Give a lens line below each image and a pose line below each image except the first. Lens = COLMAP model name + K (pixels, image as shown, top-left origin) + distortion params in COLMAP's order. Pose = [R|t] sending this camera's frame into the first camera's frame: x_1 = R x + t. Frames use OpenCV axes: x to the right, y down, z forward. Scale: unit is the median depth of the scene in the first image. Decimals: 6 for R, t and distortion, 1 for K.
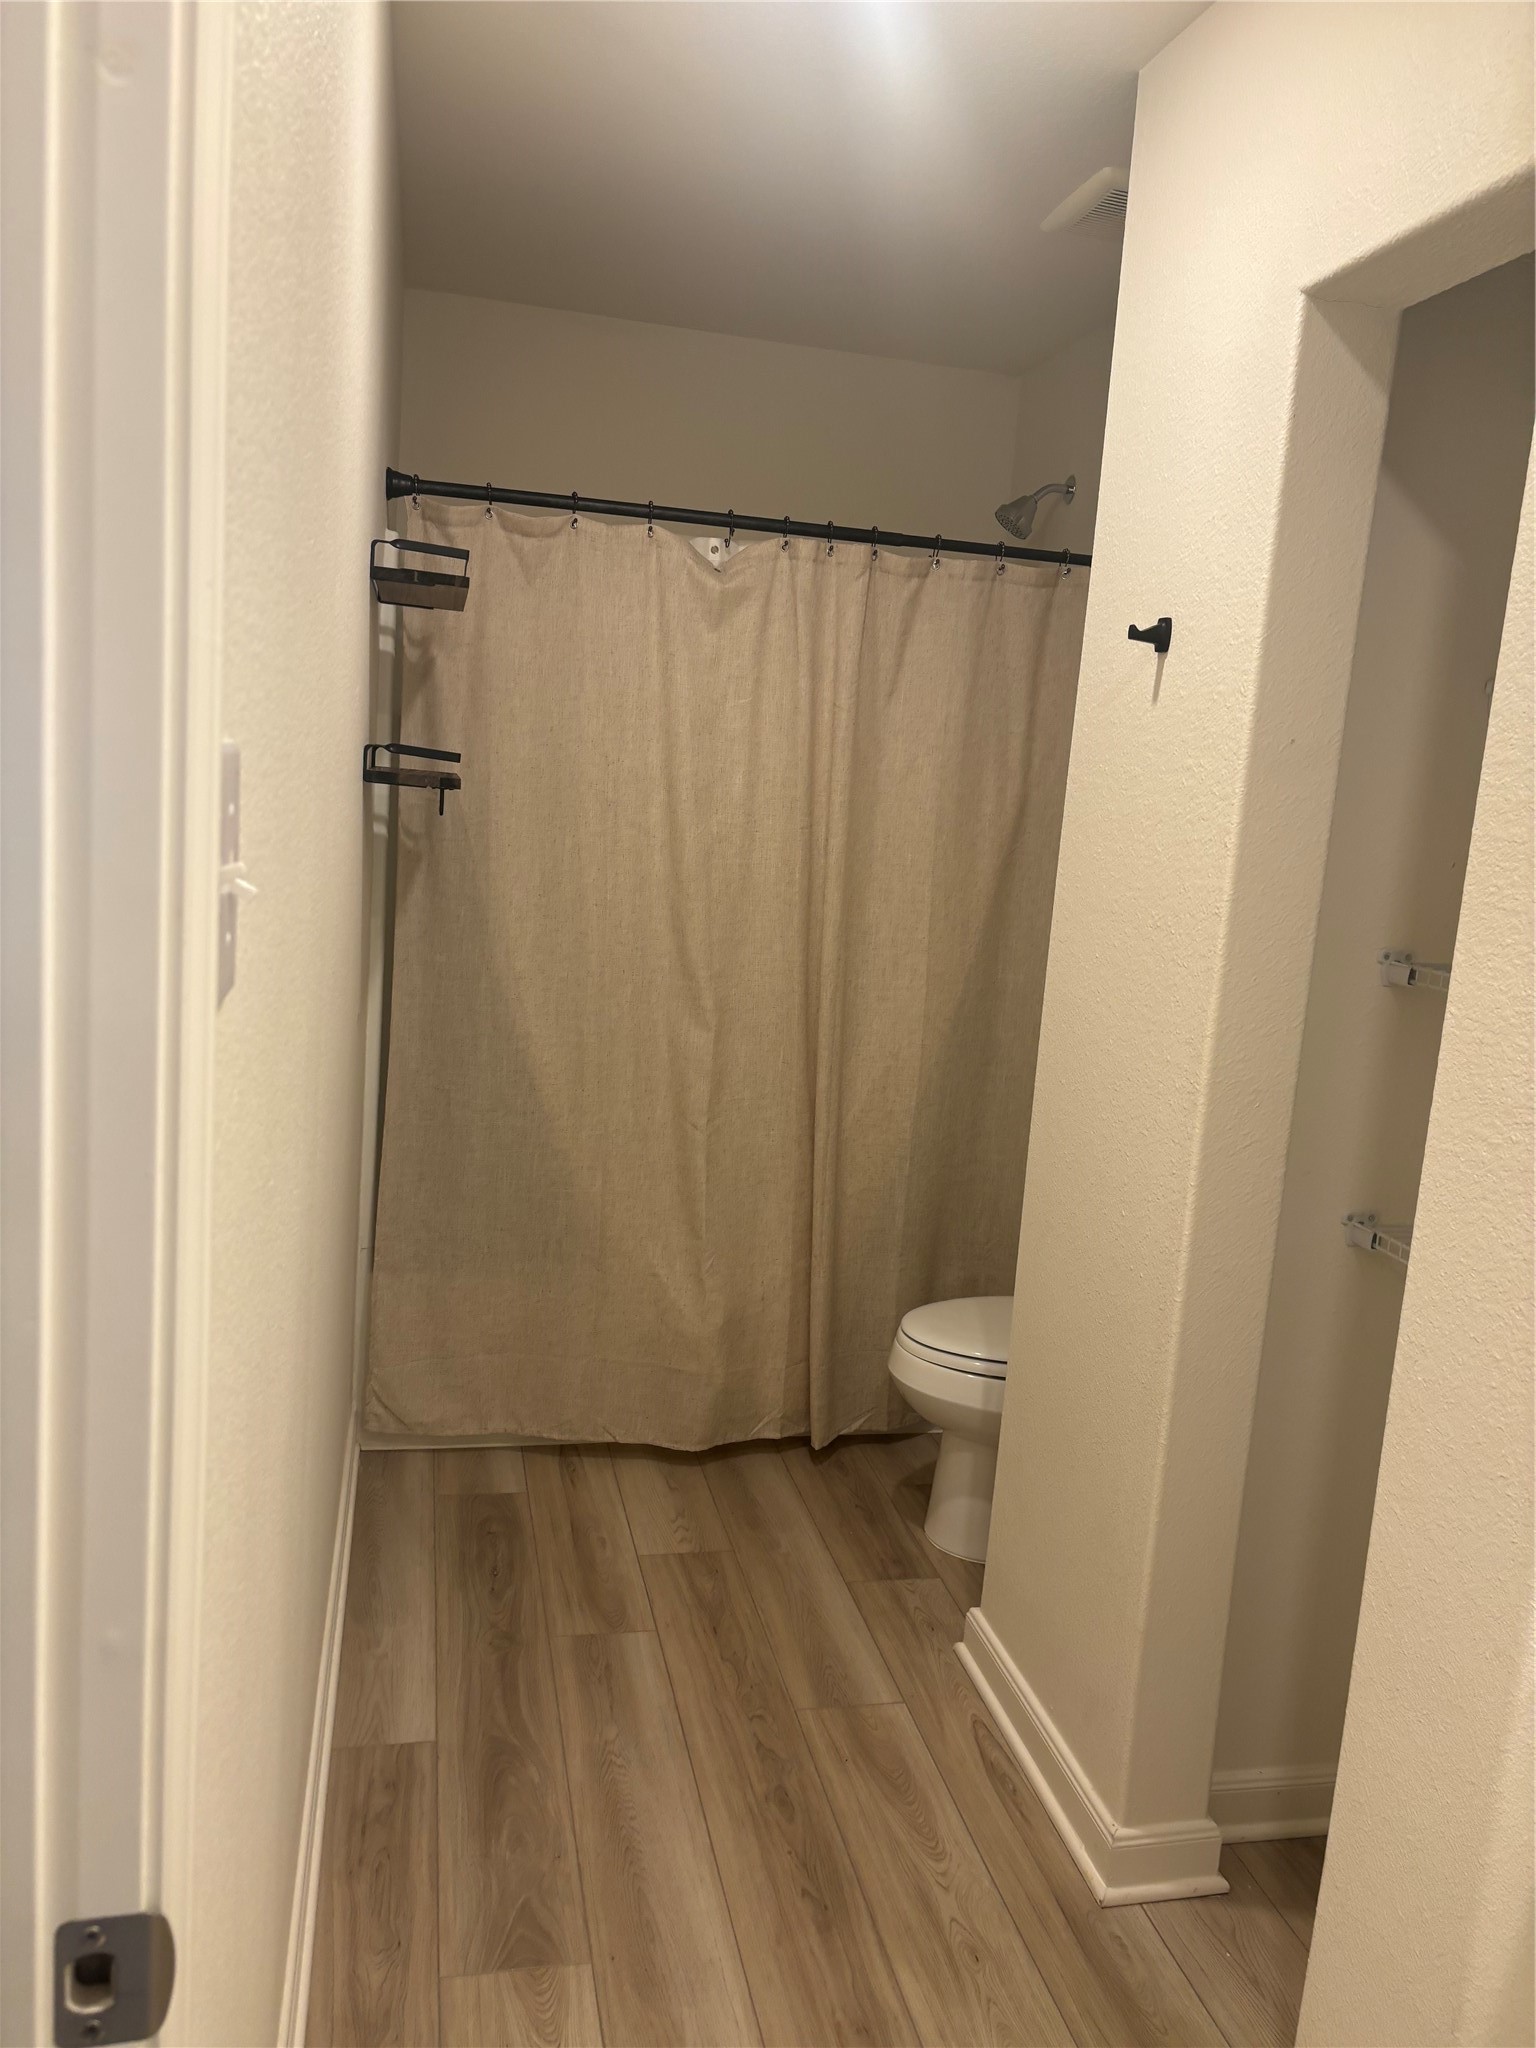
lens RADIAL K [[1538.0, 0, 778.8], [0, 1538.0, 1009.4], [0, 0, 1]] dist [0.054773, -0.057914]
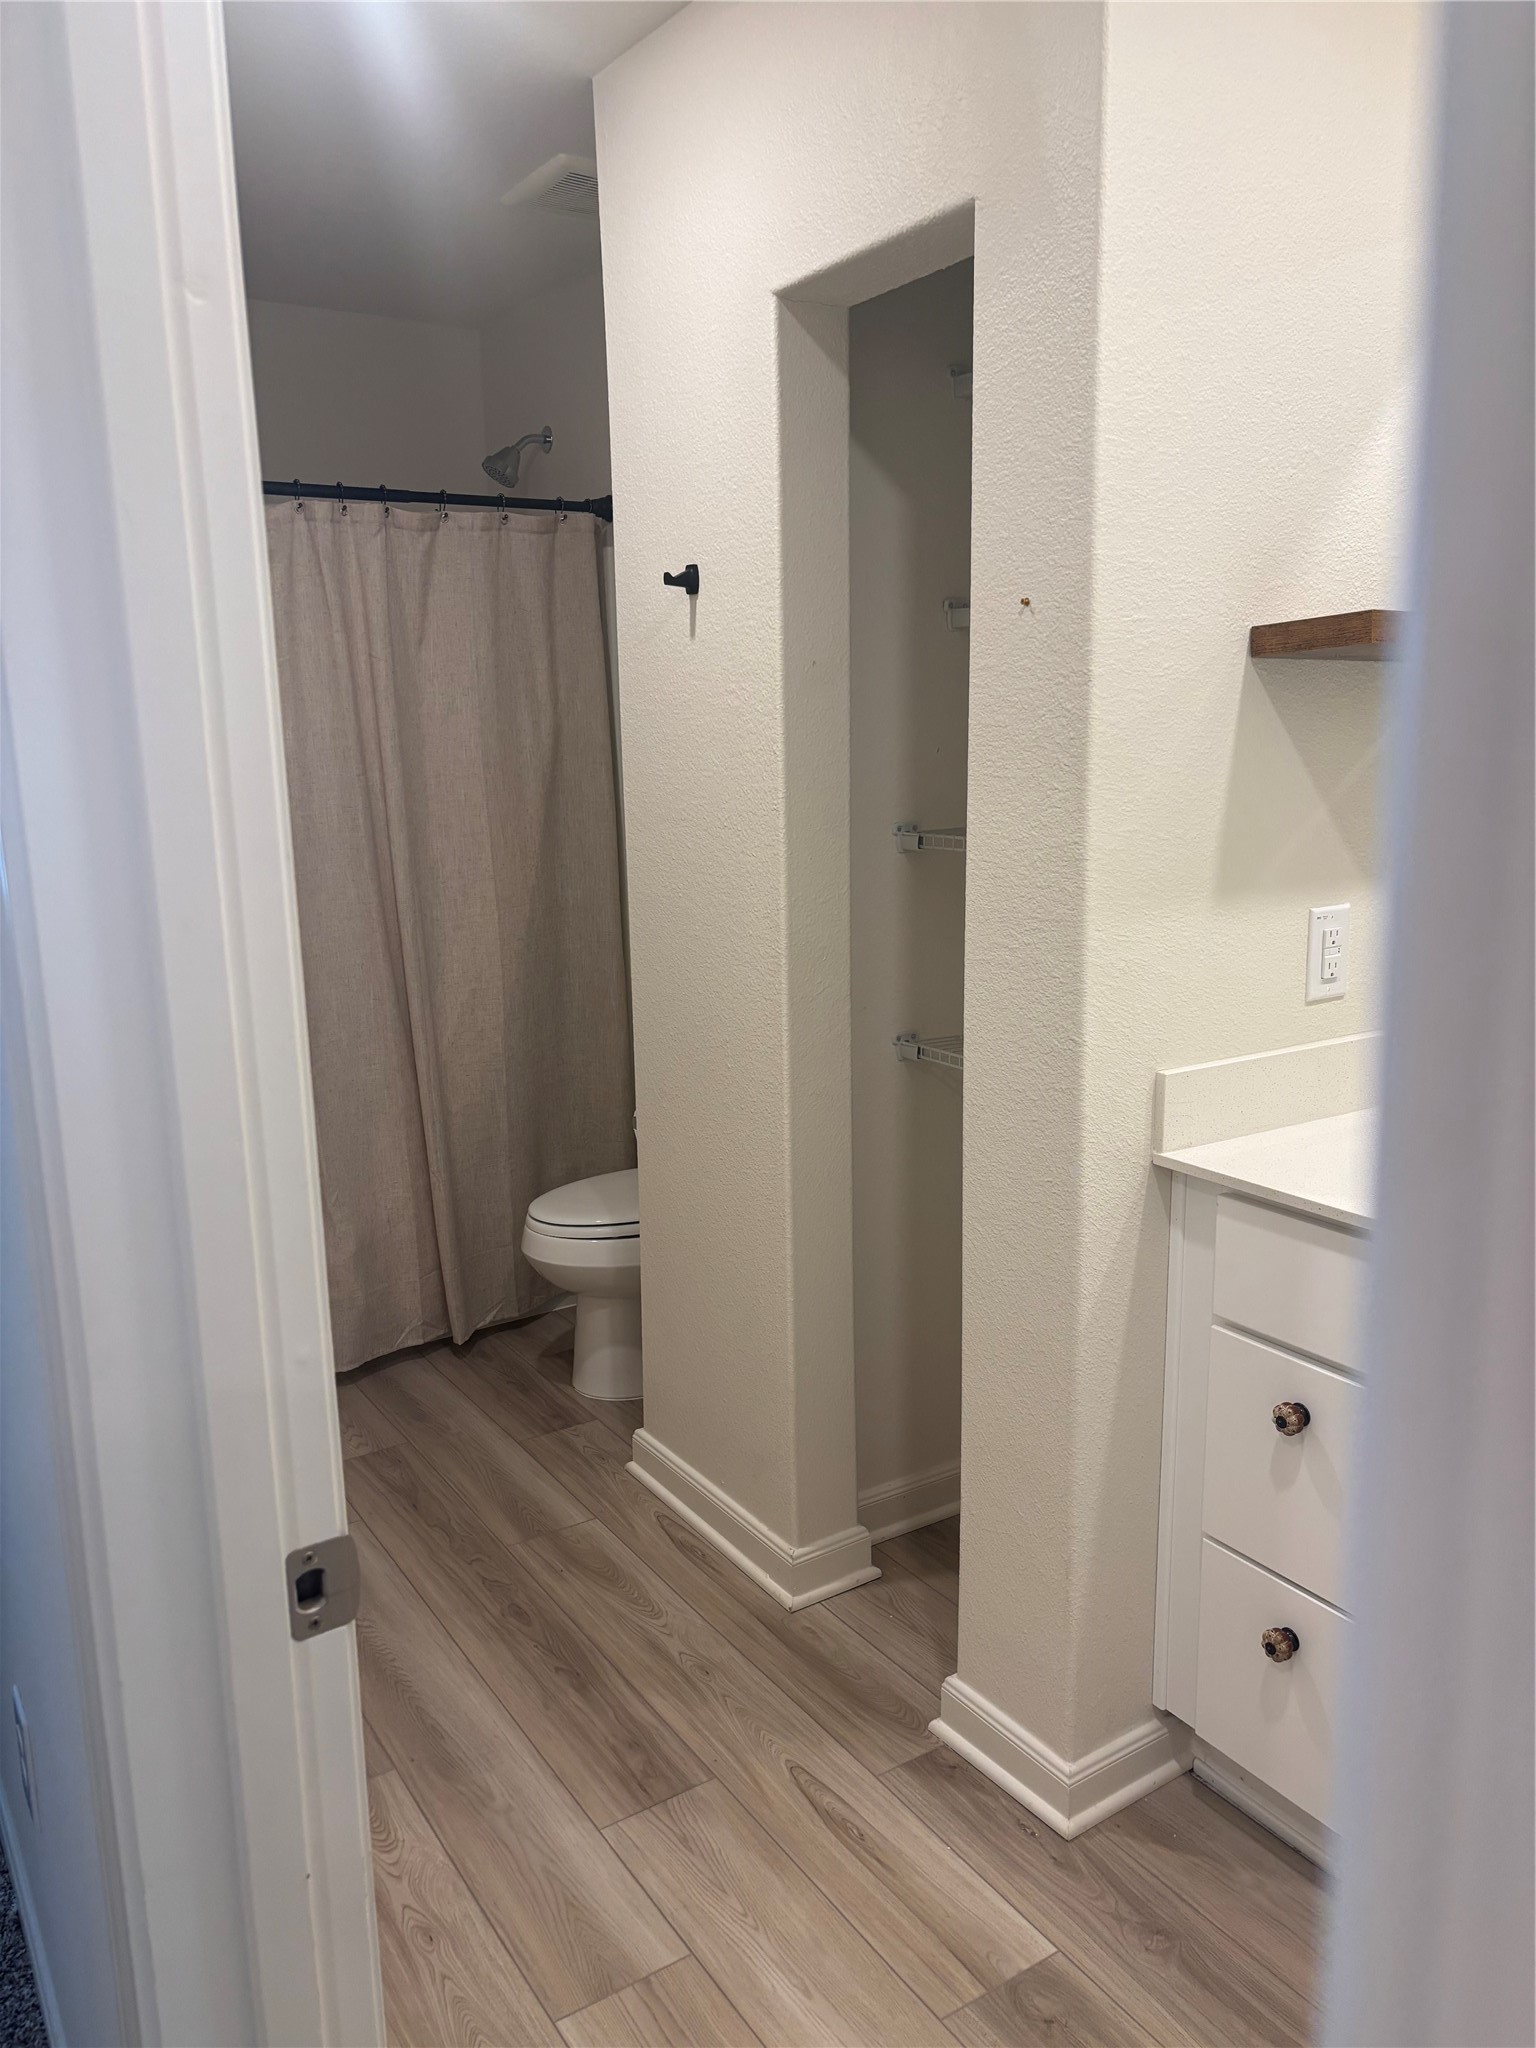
lens RADIAL K [[1538.0, 0, 763.3], [0, 1538.0, 1029.7], [0, 0, 1]] dist [0.054773, -0.057914]
pose [[0.937985, -0.156428, 0.309378, -0.121550], [0.138568, 0.987195, 0.079029, 0.012805], [-0.317778, -0.031258, 0.947650, -0.152101]]
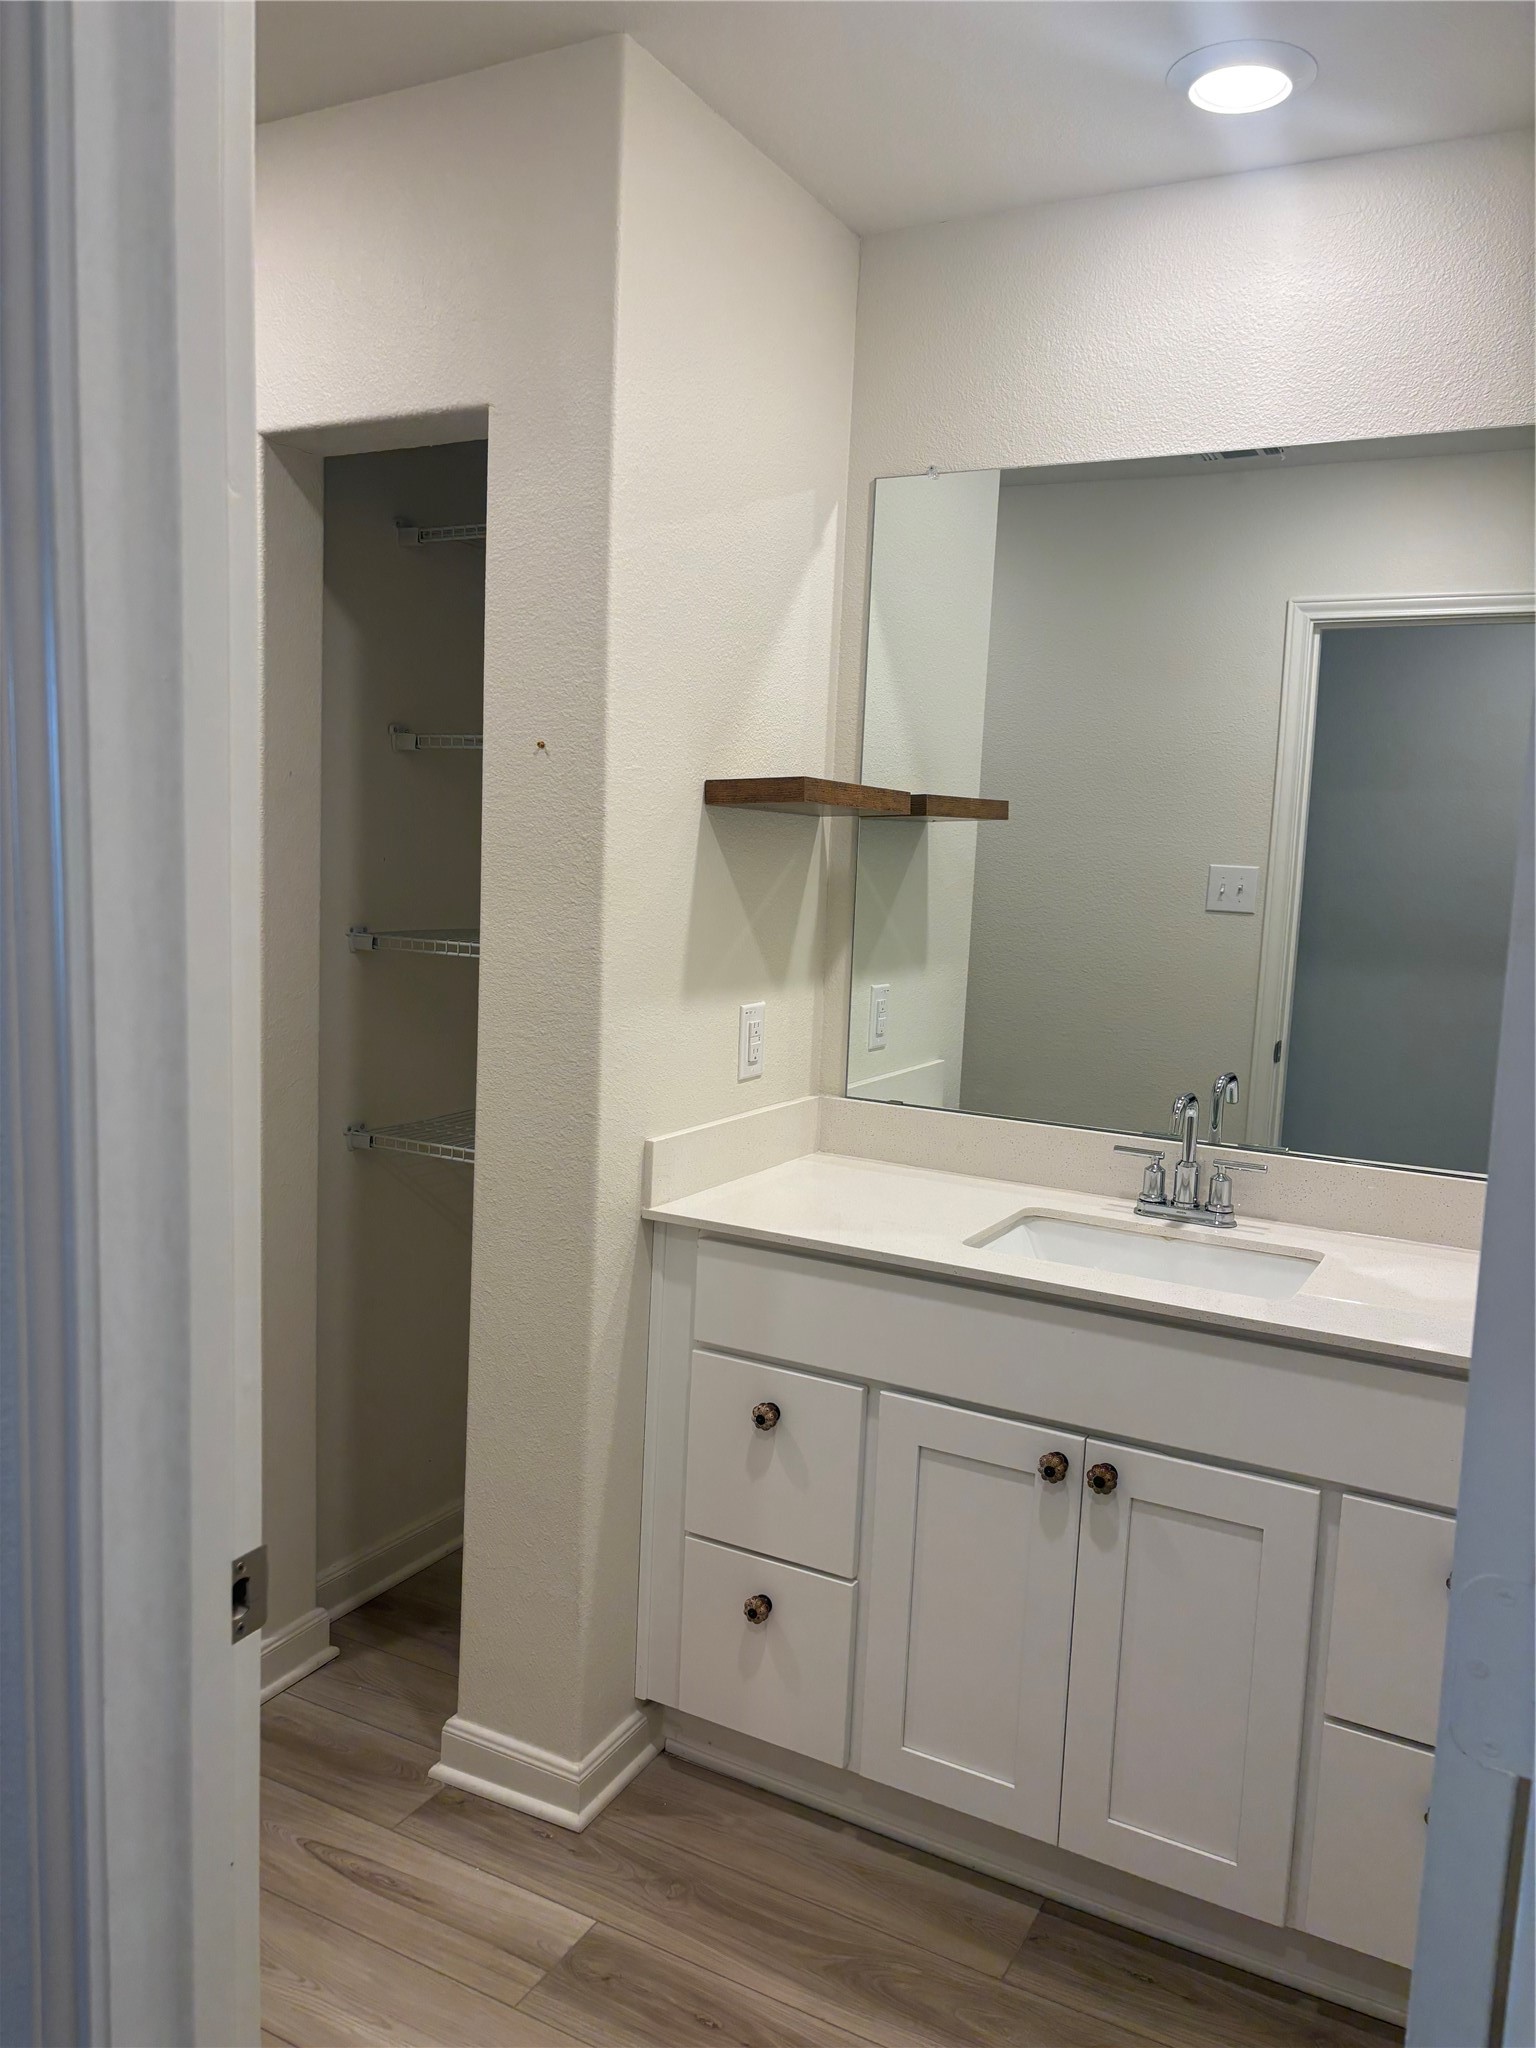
lens RADIAL K [[1538.0, 0, 771.2], [0, 1538.0, 1025.3], [0, 0, 1]] dist [0.054773, -0.057914]
pose [[0.663536, -0.135643, 0.735745, -0.353487], [0.119507, 0.990016, 0.074743, -0.009195], [-0.738537, 0.038332, 0.673122, -0.161346]]
